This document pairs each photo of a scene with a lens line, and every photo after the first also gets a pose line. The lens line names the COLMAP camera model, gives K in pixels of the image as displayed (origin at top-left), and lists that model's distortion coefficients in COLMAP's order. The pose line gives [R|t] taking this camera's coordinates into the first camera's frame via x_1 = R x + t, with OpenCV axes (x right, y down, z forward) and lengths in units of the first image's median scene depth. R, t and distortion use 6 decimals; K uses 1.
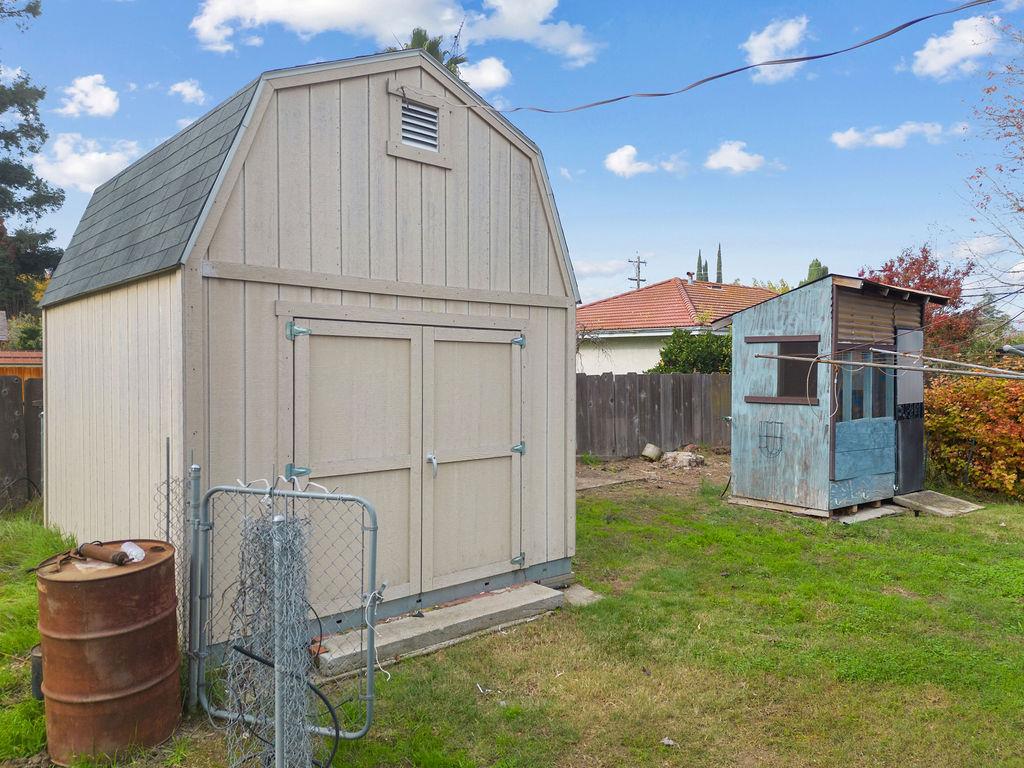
lens RADIAL K [[734.9, 0, 512.0], [0, 734.9, 384.0], [0, 0, 1]] dist [0.051900, -0.004337]
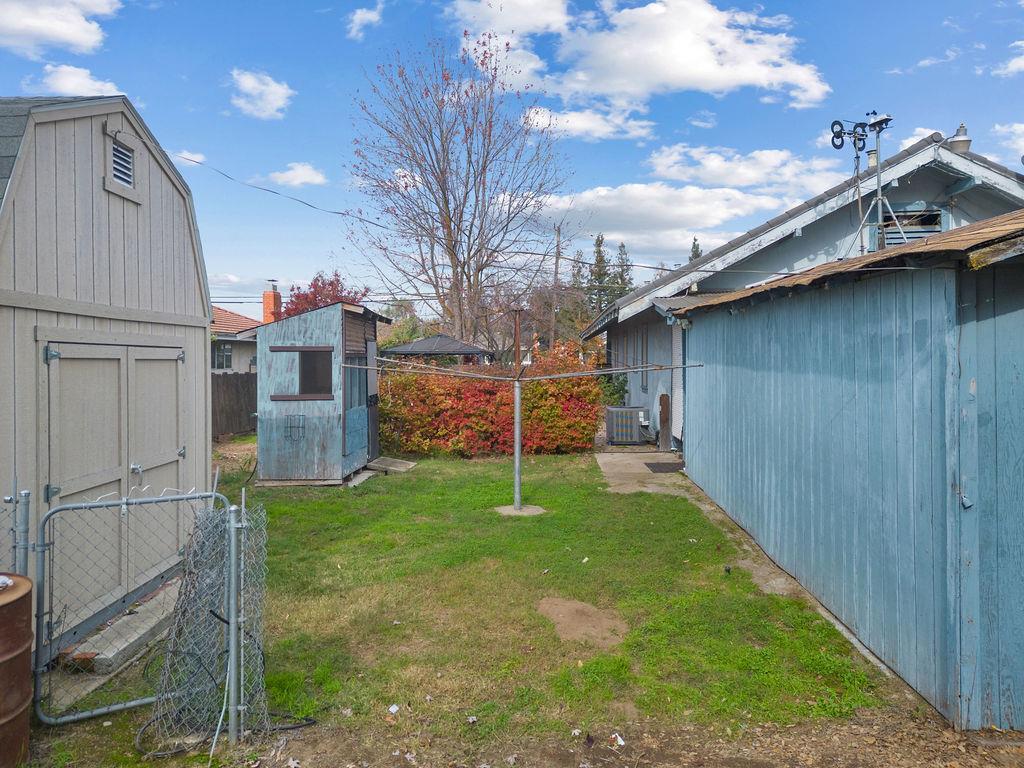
lens RADIAL K [[726.1, 0, 509.9], [0, 726.1, 363.9], [0, 0, 1]] dist [0.024875, -0.000047]
pose [[0.660163, -0.015857, 0.750955, -0.493060], [0.029359, 0.999558, -0.004704, -0.027677], [-0.750548, 0.025153, 0.660337, -0.121172]]
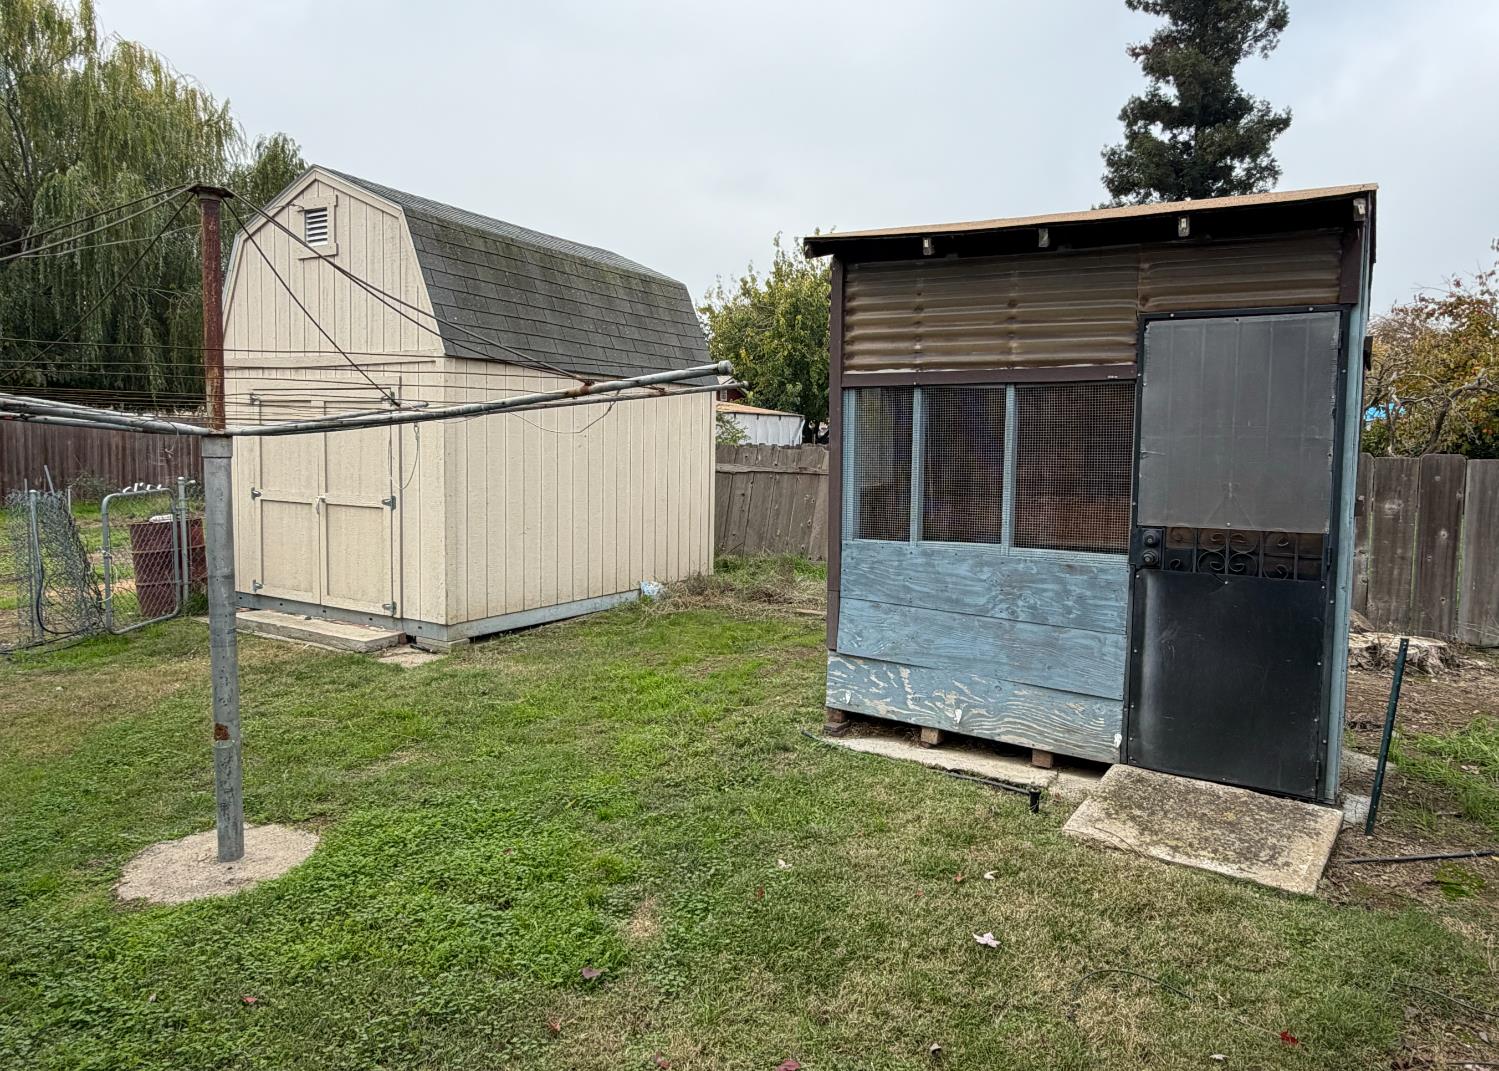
lens RADIAL K [[939.5, 0, 769.9], [0, 939.5, 514.6], [0, 0, 1]] dist [-0.000309, 0.000385]
pose [[0.319660, 0.073219, -0.944699, 1.435221], [-0.039568, 0.997172, 0.063897, -0.001078], [0.946706, 0.016954, 0.321653, 1.071965]]
